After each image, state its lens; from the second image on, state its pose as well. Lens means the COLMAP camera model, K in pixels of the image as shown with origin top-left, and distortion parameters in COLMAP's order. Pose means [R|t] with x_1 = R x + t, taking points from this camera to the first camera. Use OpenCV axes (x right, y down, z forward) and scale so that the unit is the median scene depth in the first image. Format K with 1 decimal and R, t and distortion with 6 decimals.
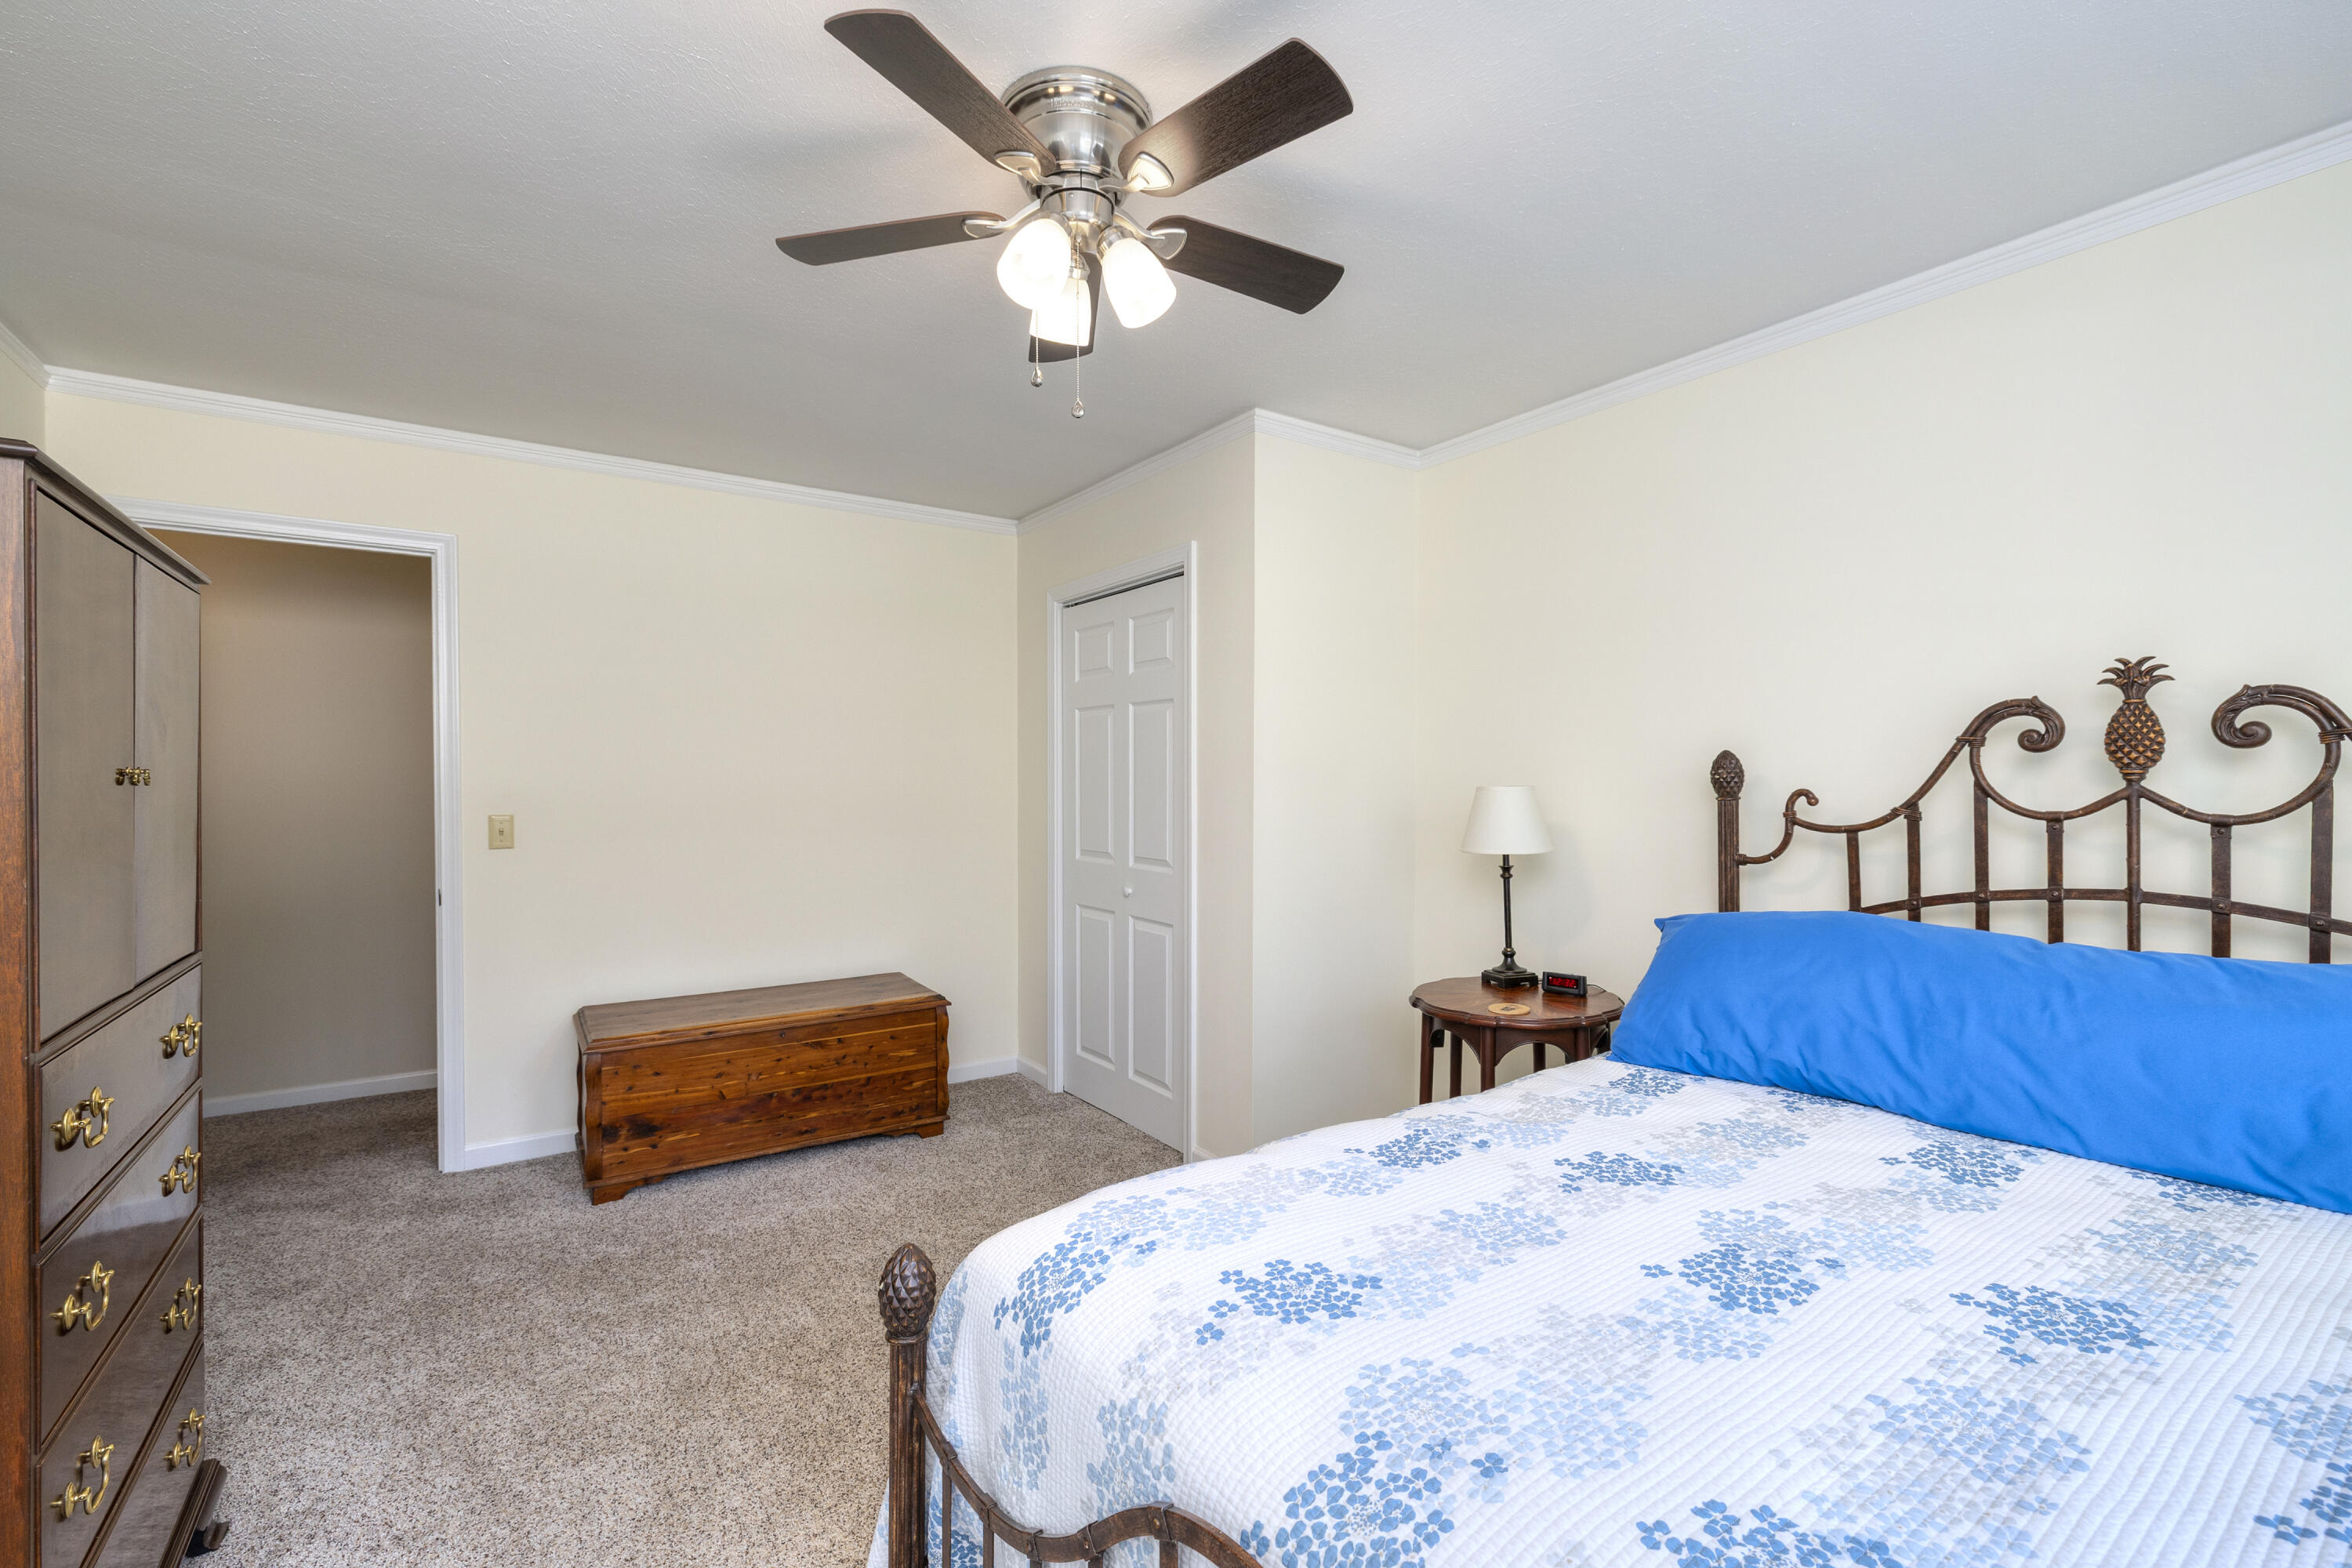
lens RADIAL K [[989.9, 0, 1180.5], [0, 989.9, 774.8], [0, 0, 1]] dist [-0.002028, -0.000281]
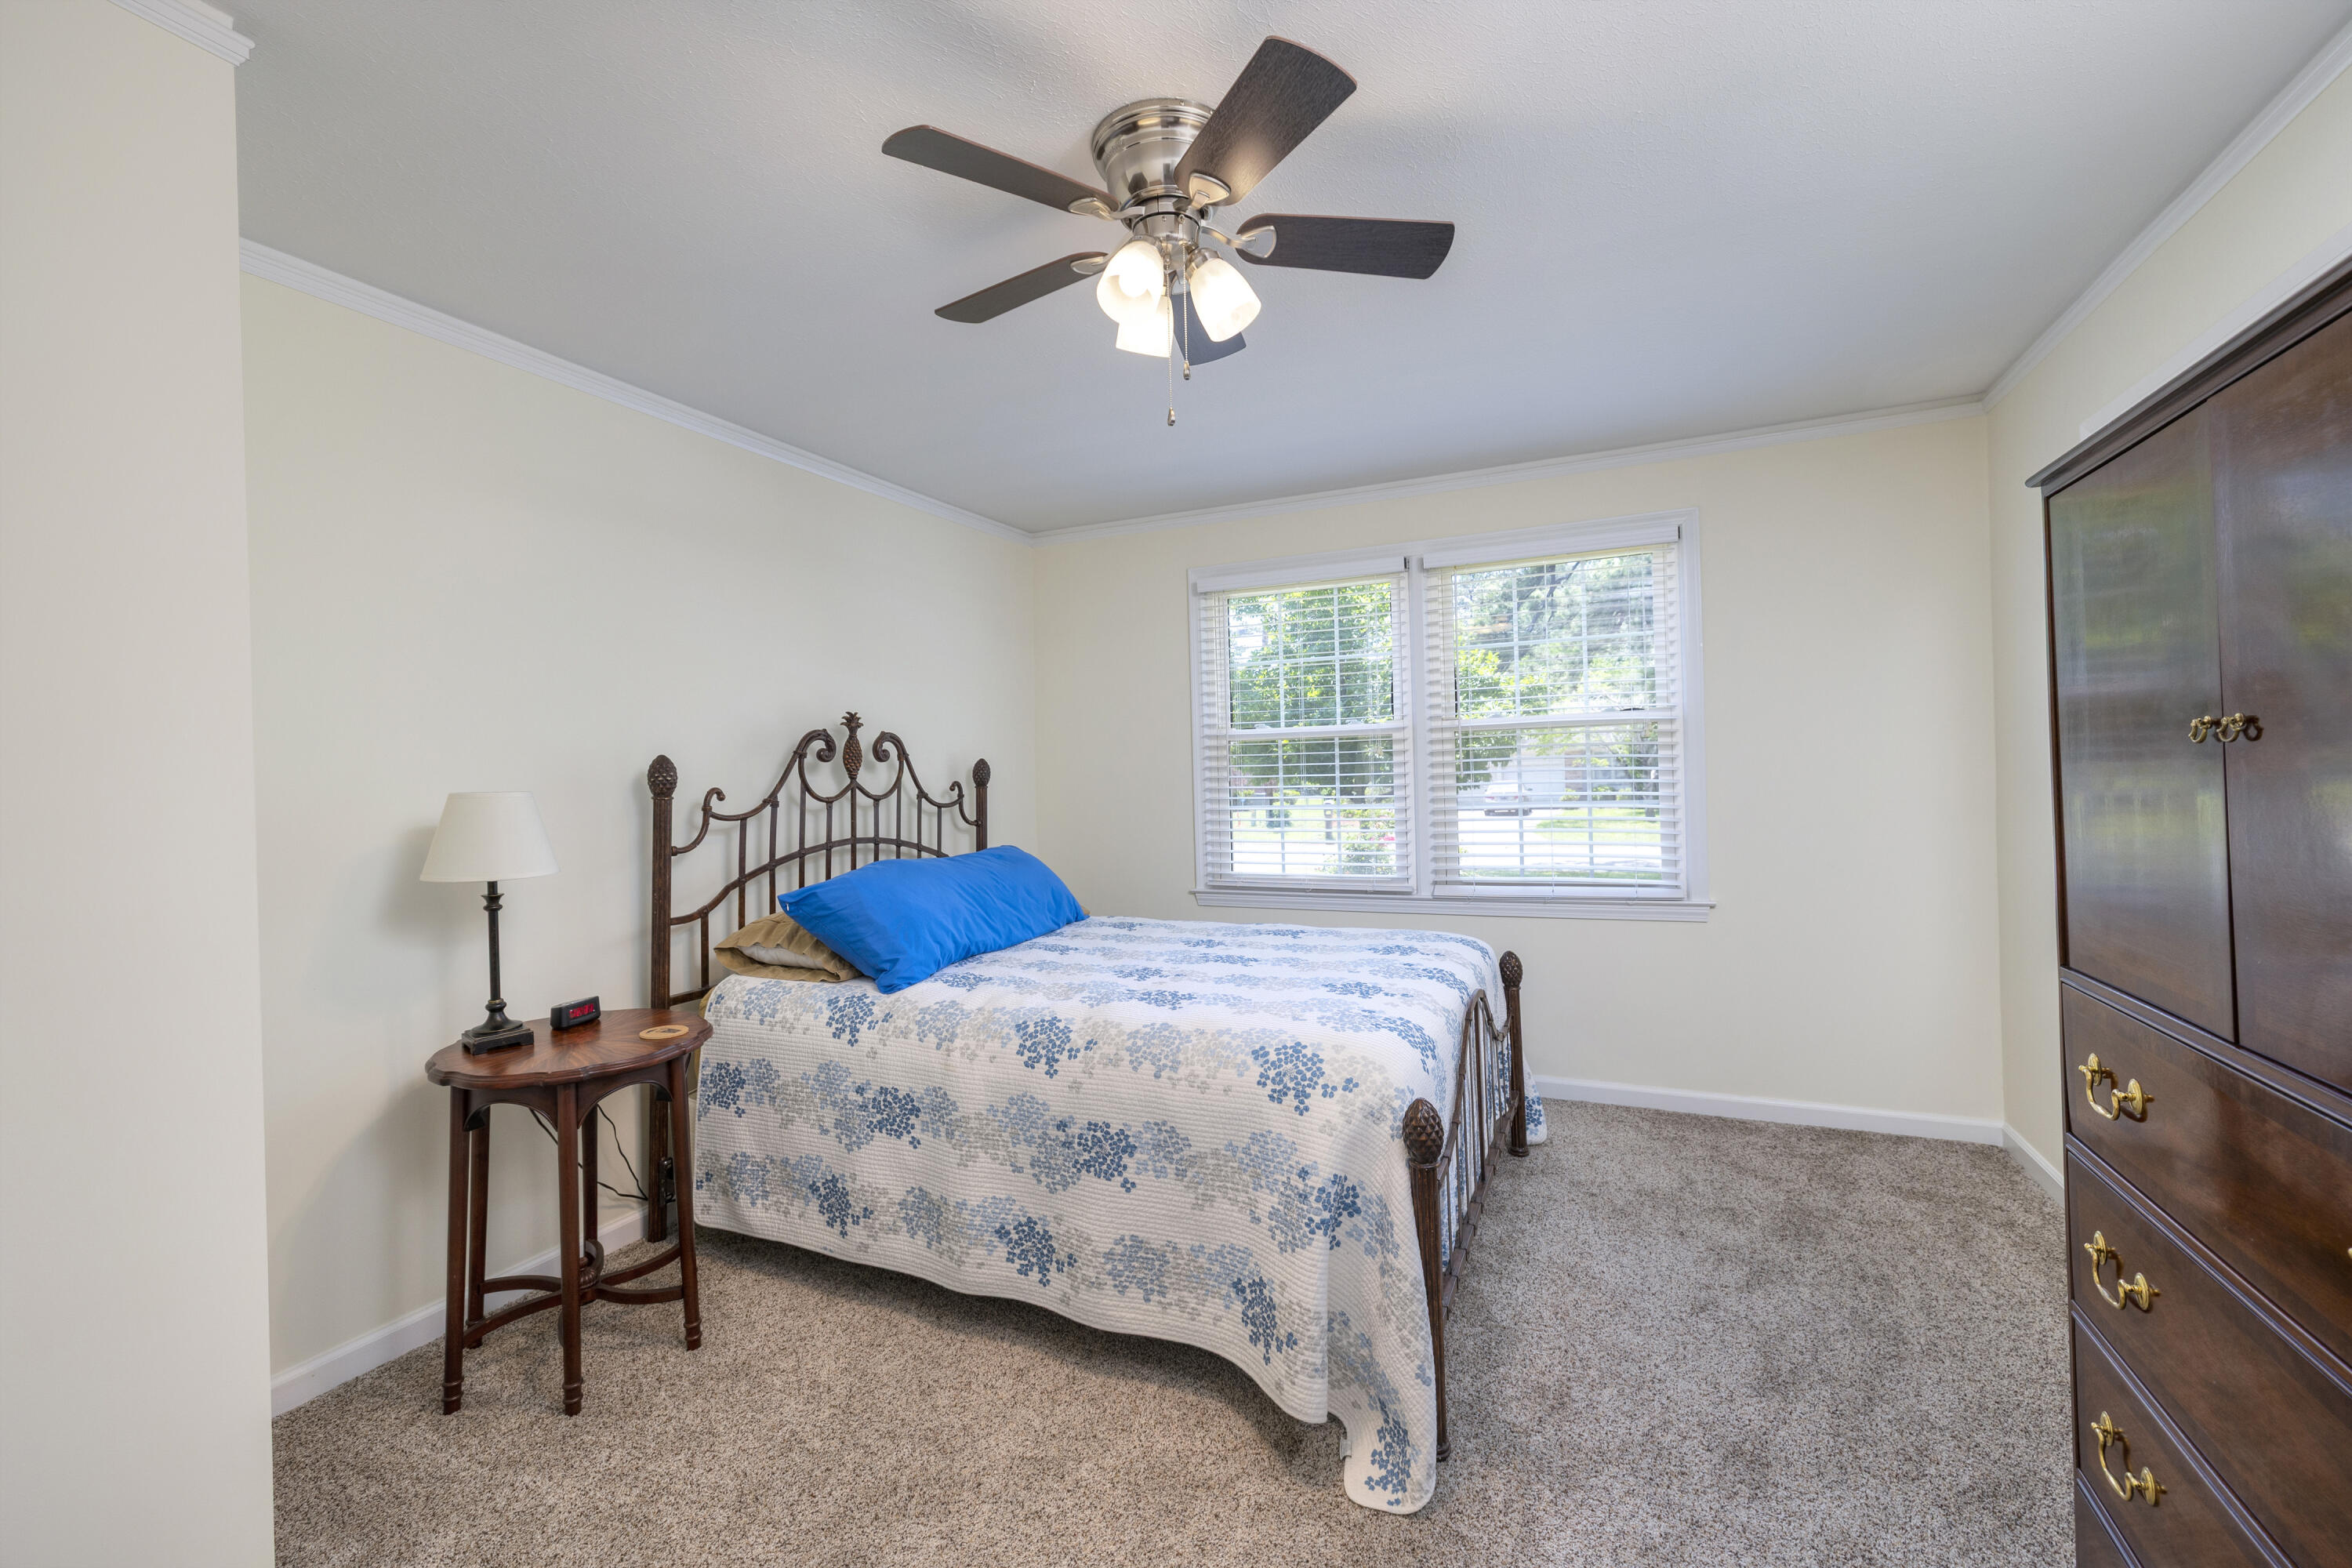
lens RADIAL K [[989.9, 0, 1180.5], [0, 989.9, 774.8], [0, 0, 1]] dist [-0.002028, -0.000281]
pose [[-0.504518, 0.016294, 0.863247, -0.819425], [0.026119, 0.999652, -0.003603, 0.019131], [-0.863006, 0.020729, -0.504769, 1.222311]]
